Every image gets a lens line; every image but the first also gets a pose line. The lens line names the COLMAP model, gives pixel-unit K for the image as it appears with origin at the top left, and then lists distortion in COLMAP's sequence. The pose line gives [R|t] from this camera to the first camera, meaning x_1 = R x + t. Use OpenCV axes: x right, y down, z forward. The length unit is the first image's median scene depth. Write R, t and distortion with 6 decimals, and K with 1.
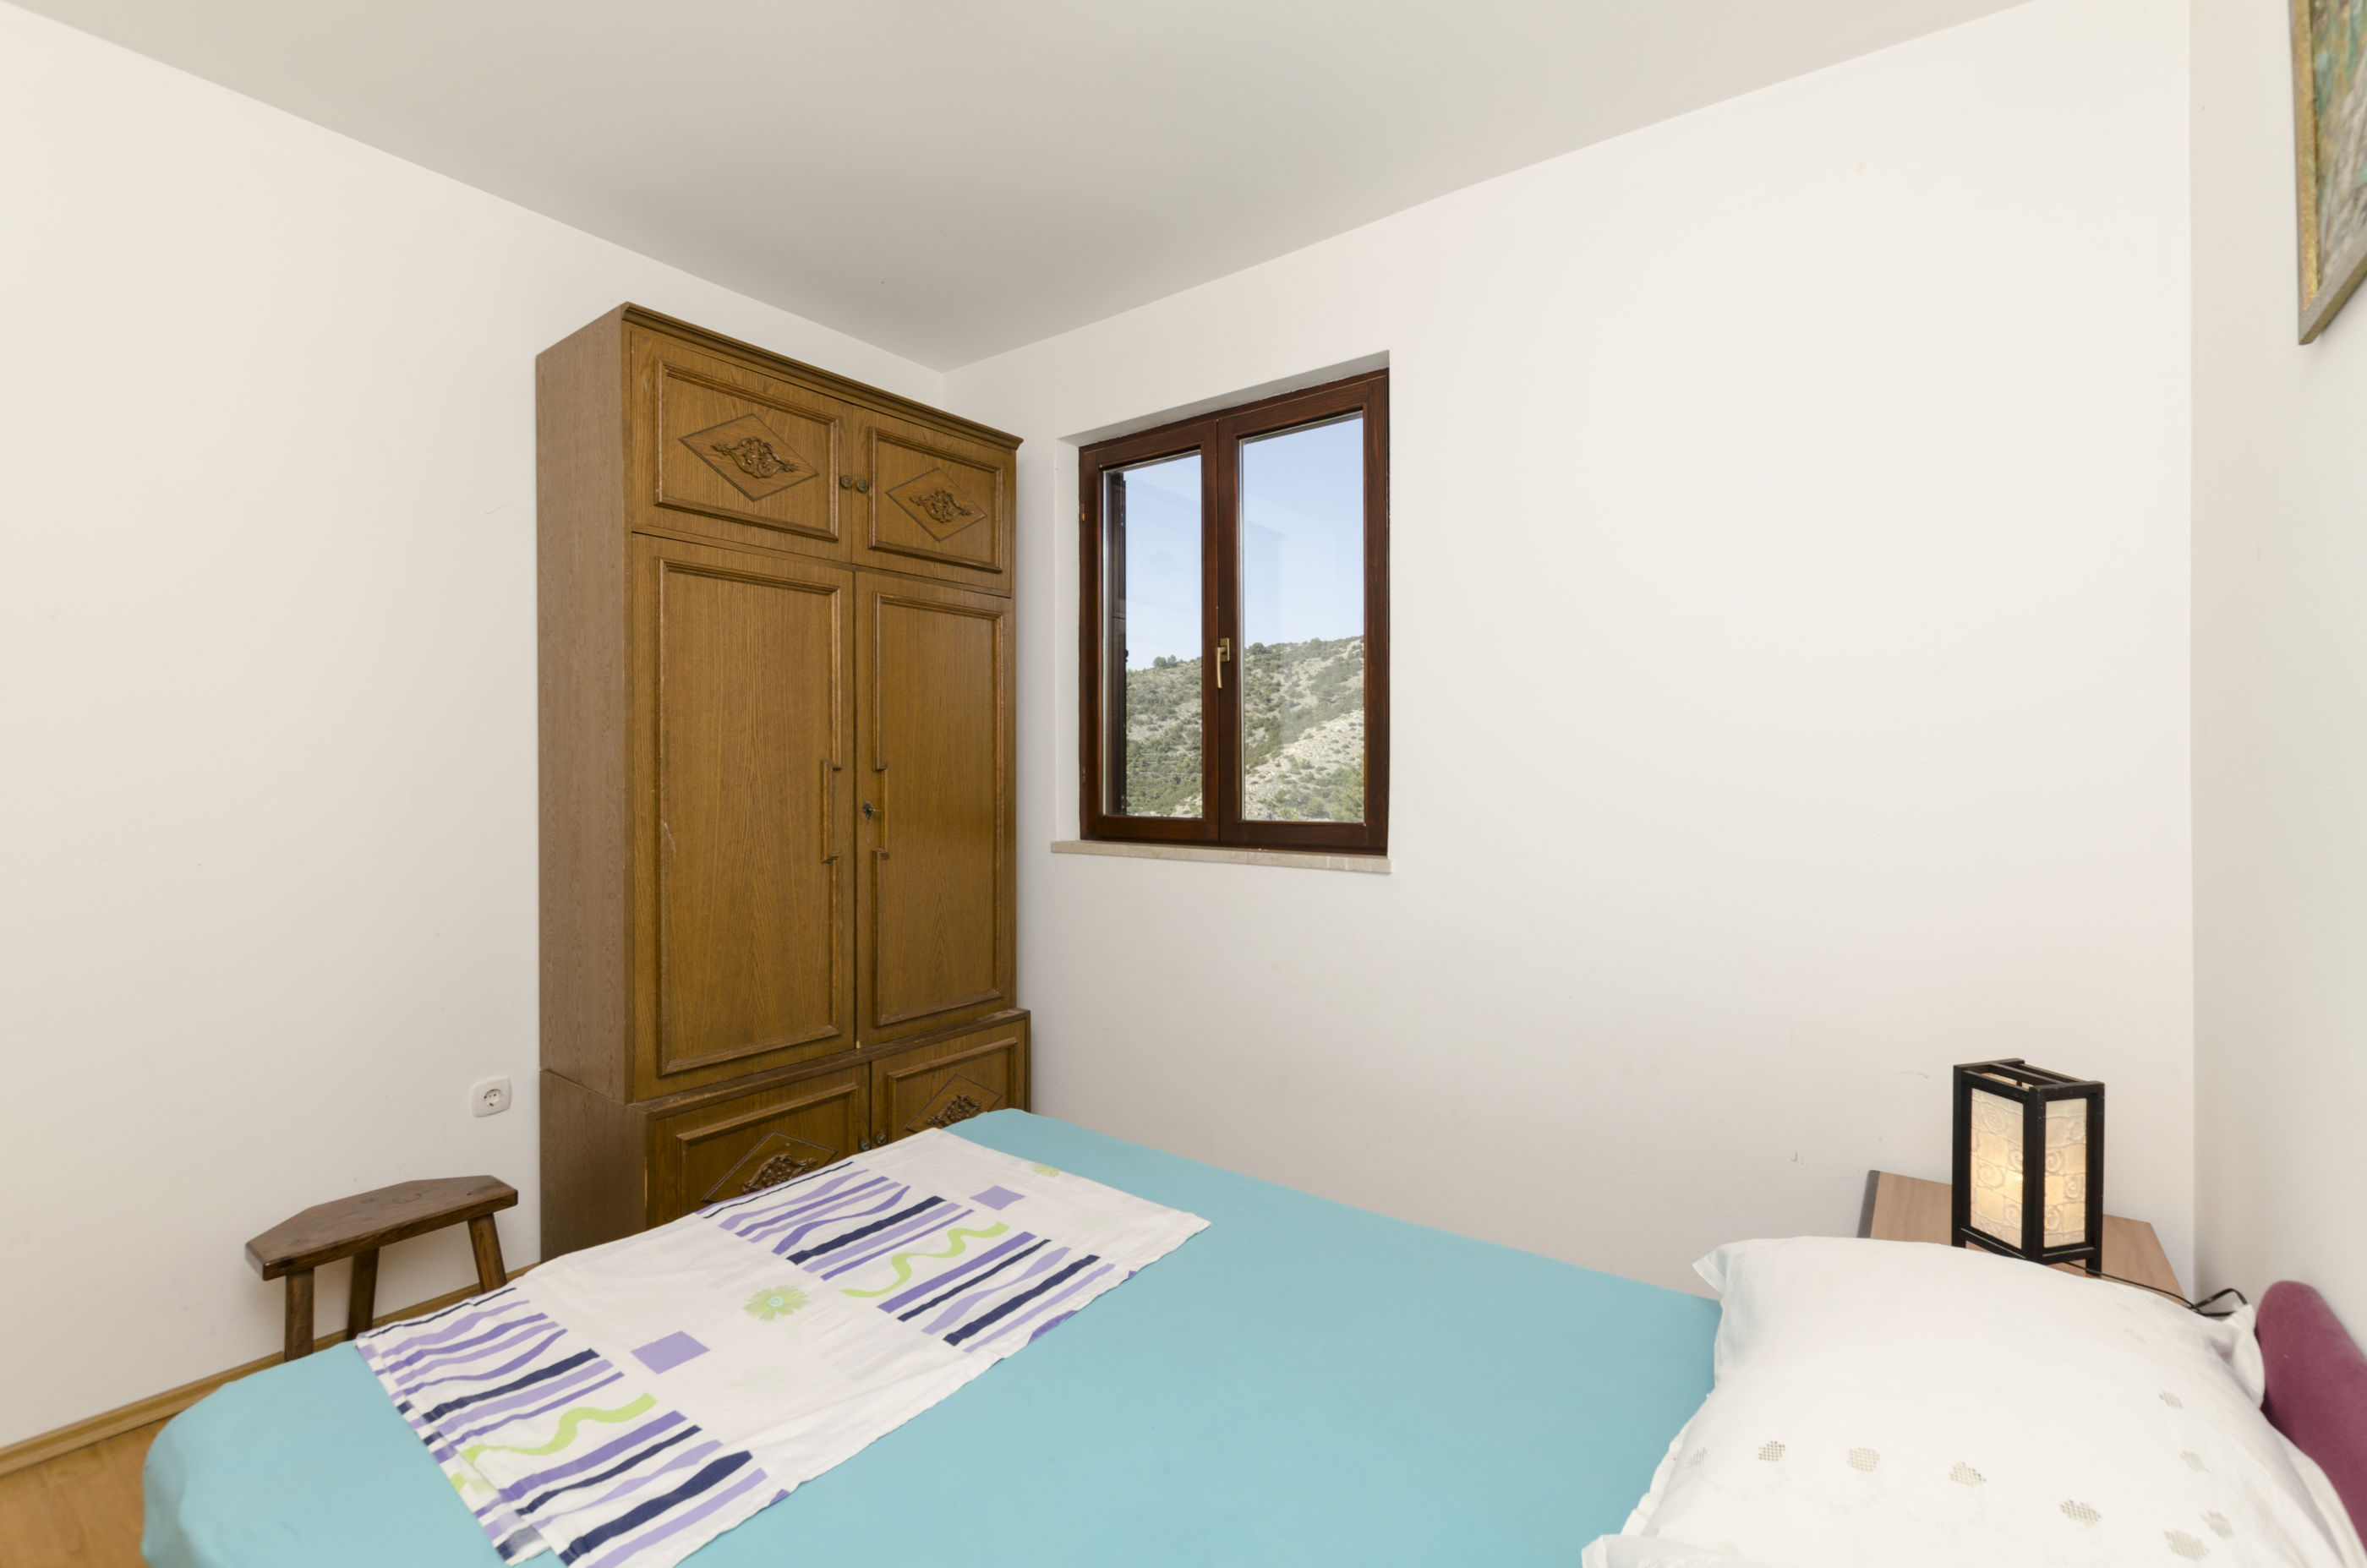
lens RADIAL K [[1020.8, 0, 1182.8], [0, 1020.8, 771.9], [0, 0, 1]] dist [0.001421, -0.001700]
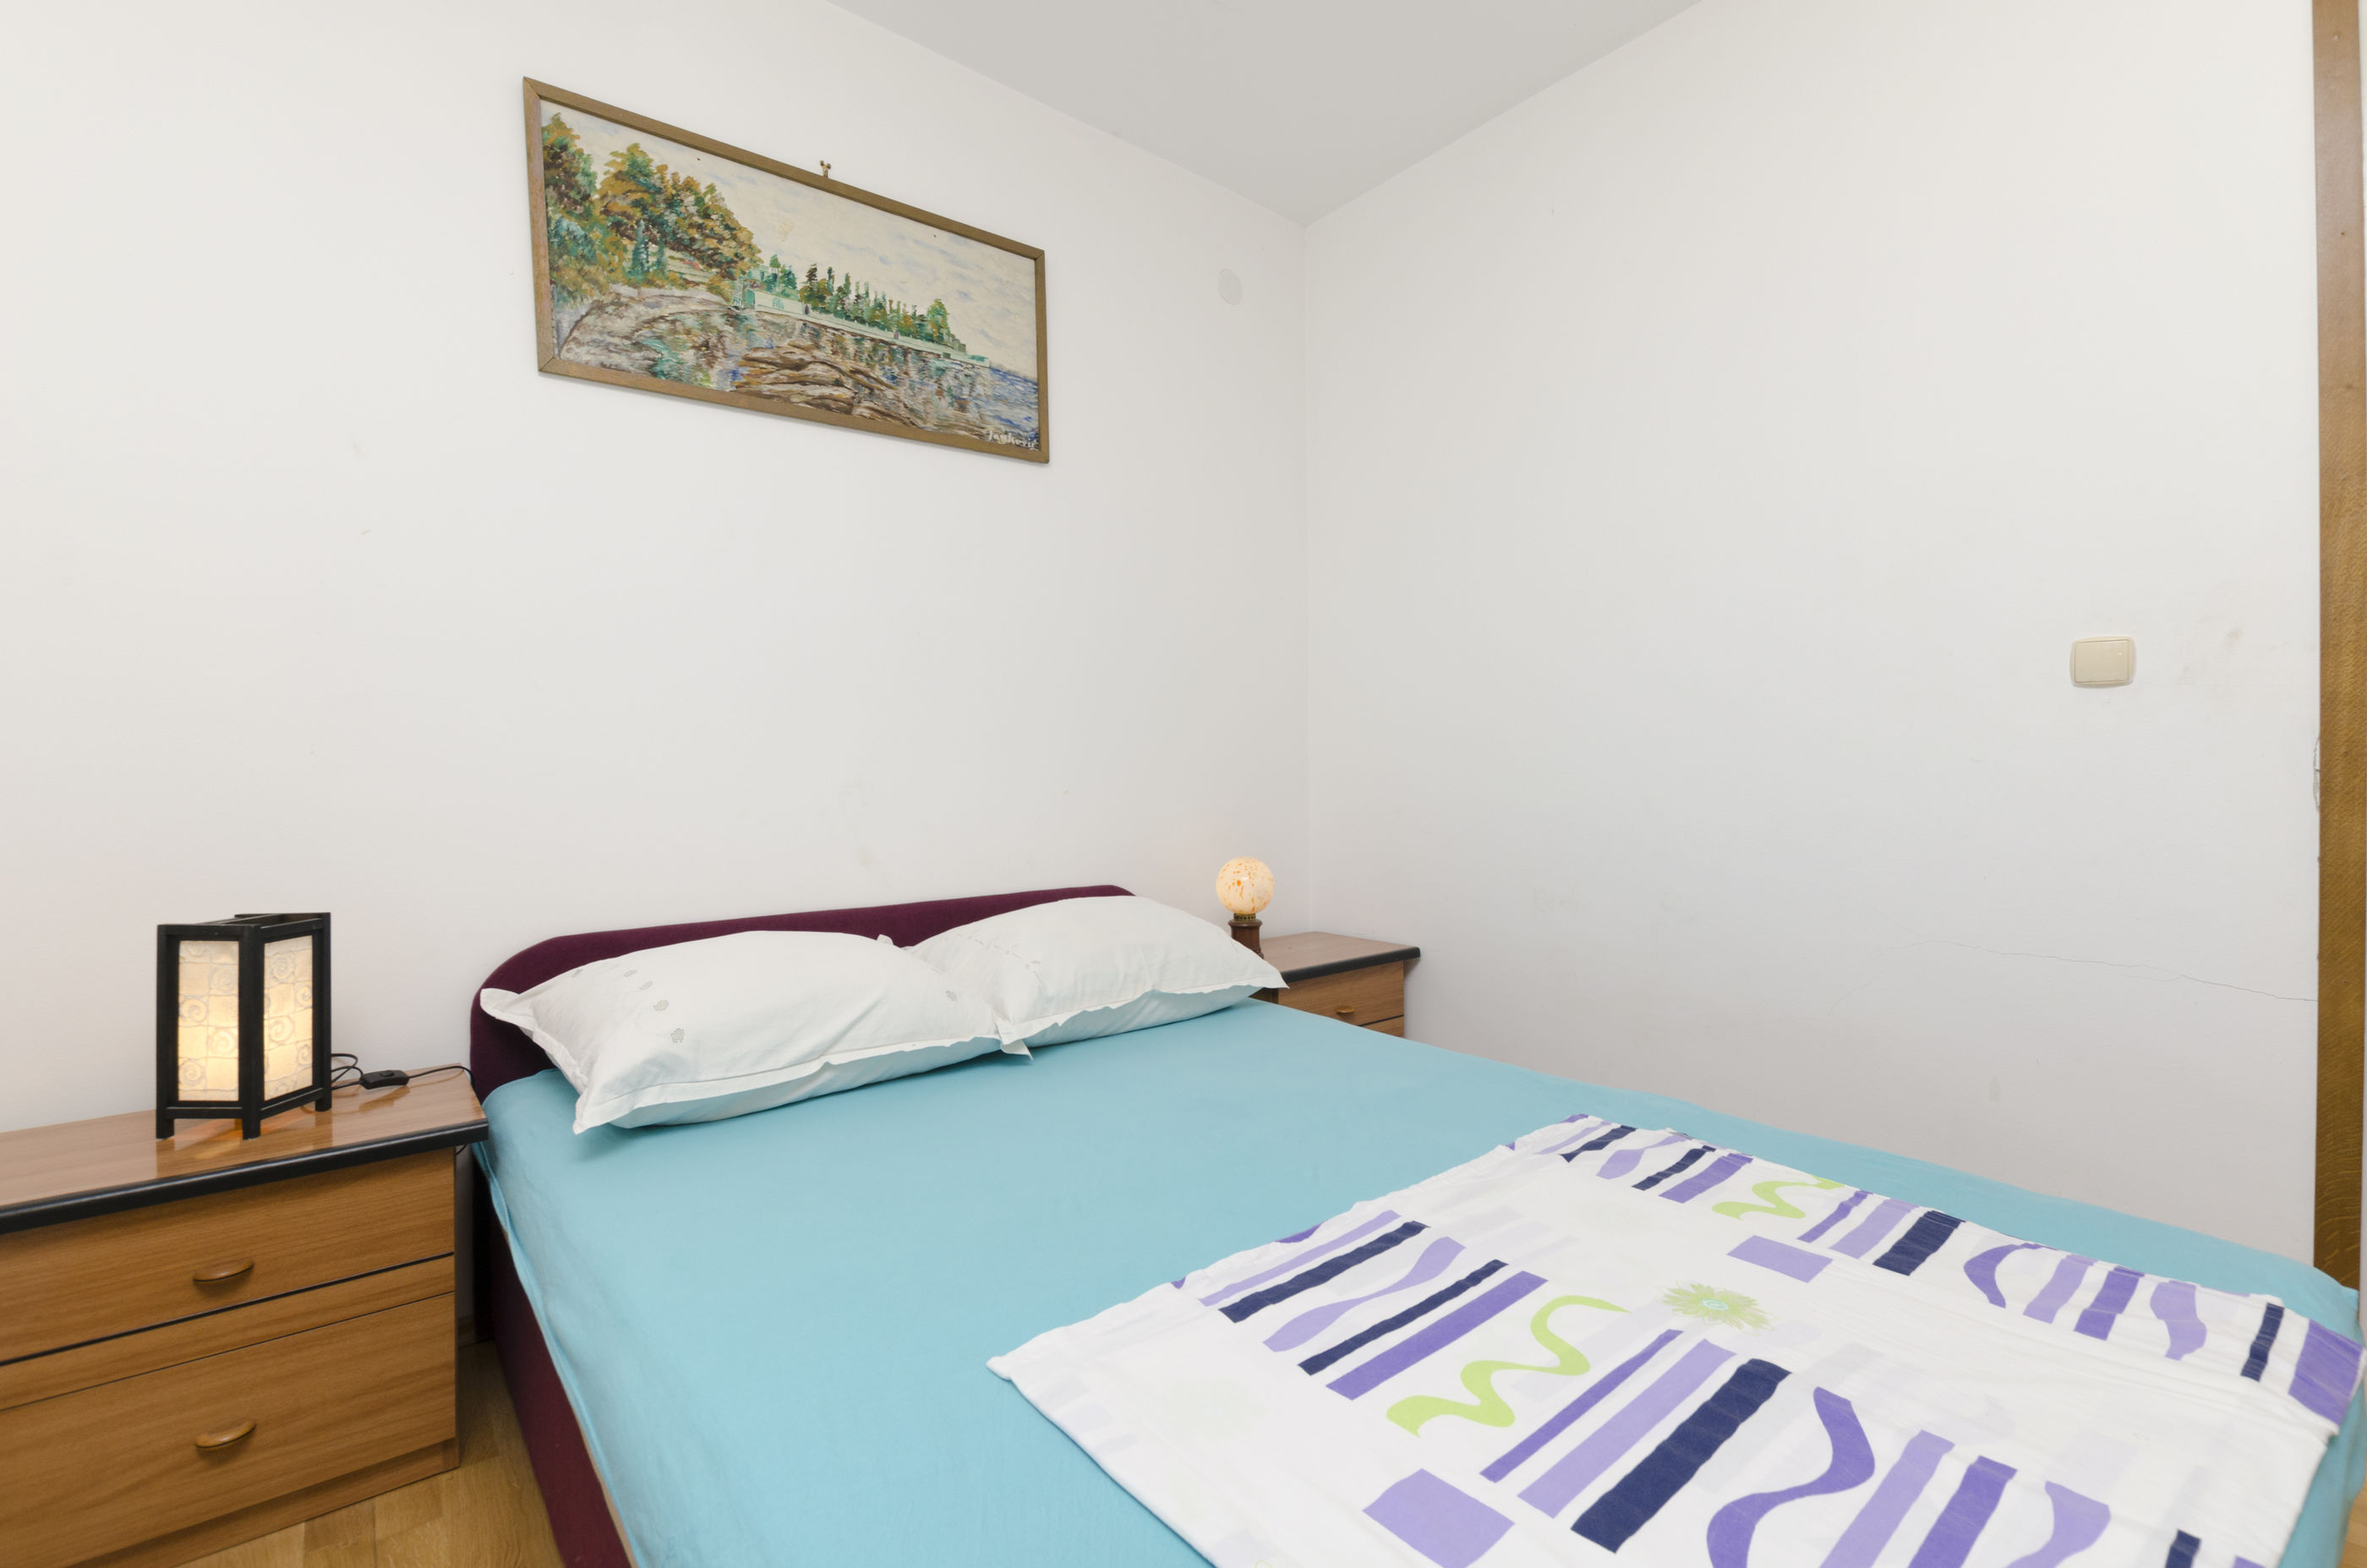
lens RADIAL K [[1020.8, 0, 1200.9], [0, 1020.8, 782.2], [0, 0, 1]] dist [0.001421, -0.001700]
pose [[-0.971325, 0.008407, 0.237607, -0.209037], [0.010384, 0.999921, 0.007069, 0.151643], [-0.237529, 0.009334, -0.971336, 1.537193]]
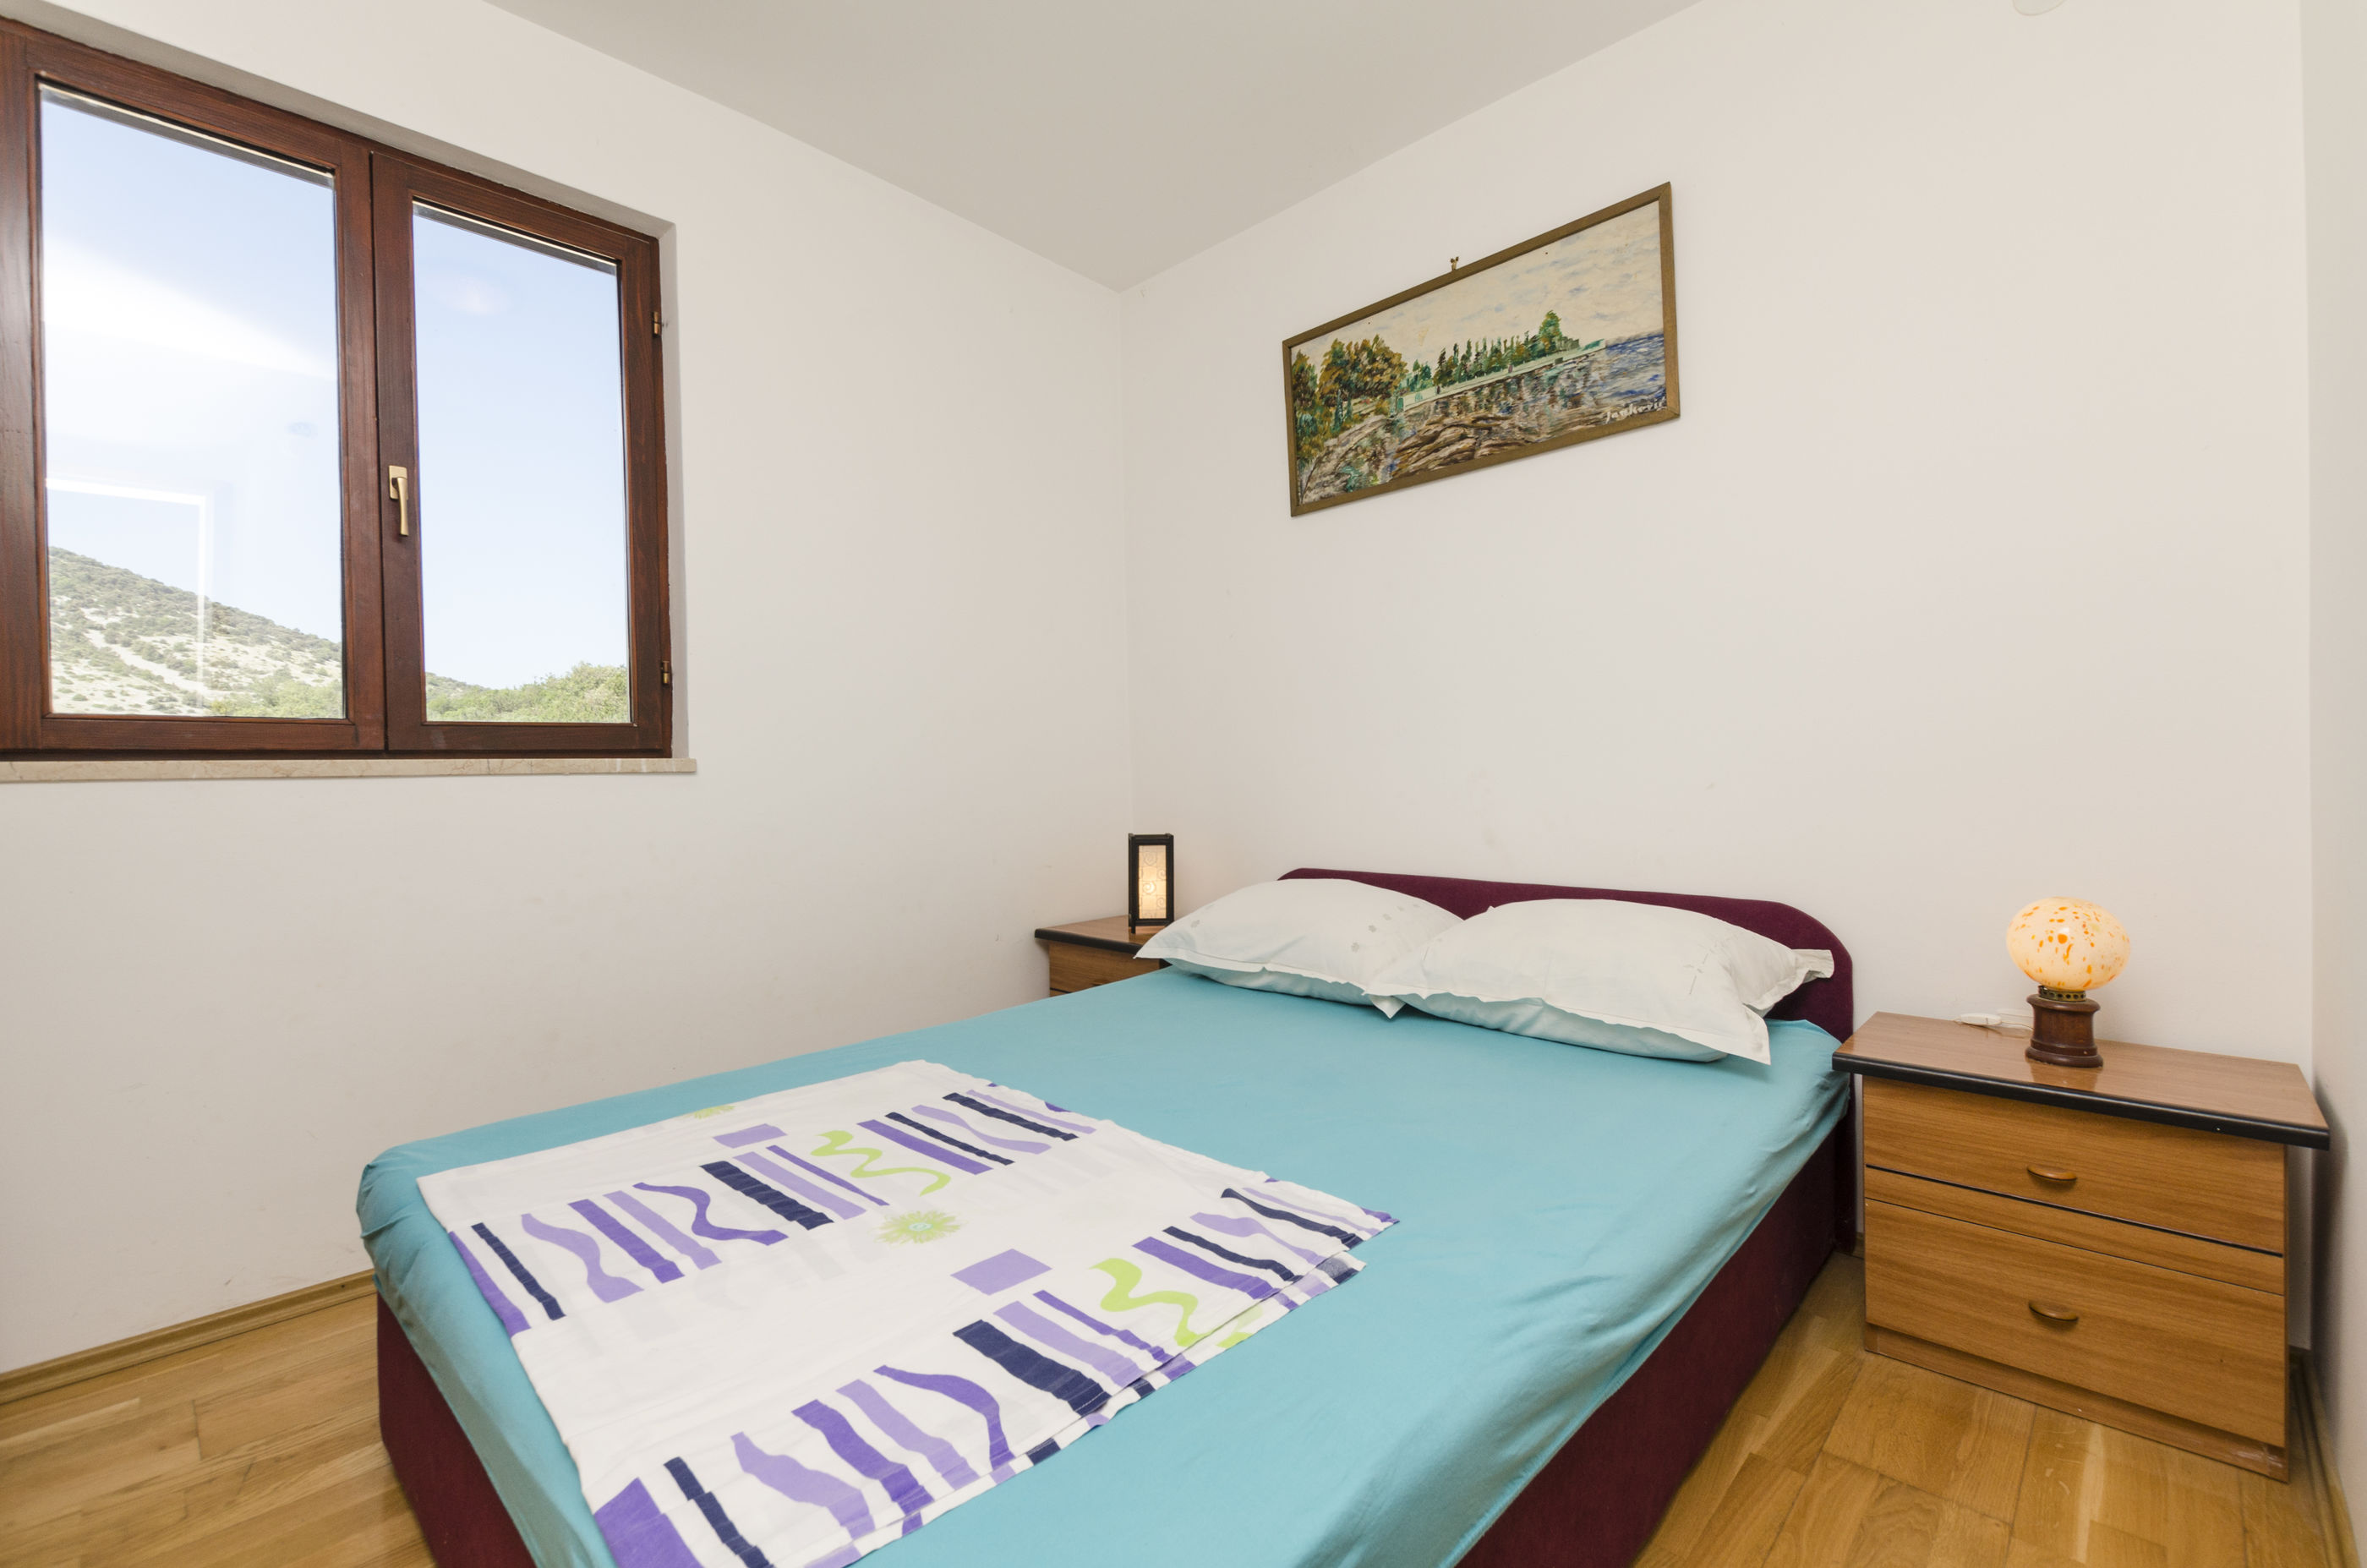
lens RADIAL K [[1020.8, 0, 1196.8], [0, 1020.8, 776.3], [0, 0, 1]] dist [0.001421, -0.001700]
pose [[0.108962, -0.004688, 0.994035, -1.032805], [0.010262, 0.999941, 0.003591, 0.151957], [-0.993993, 0.009809, 0.109003, 0.623227]]
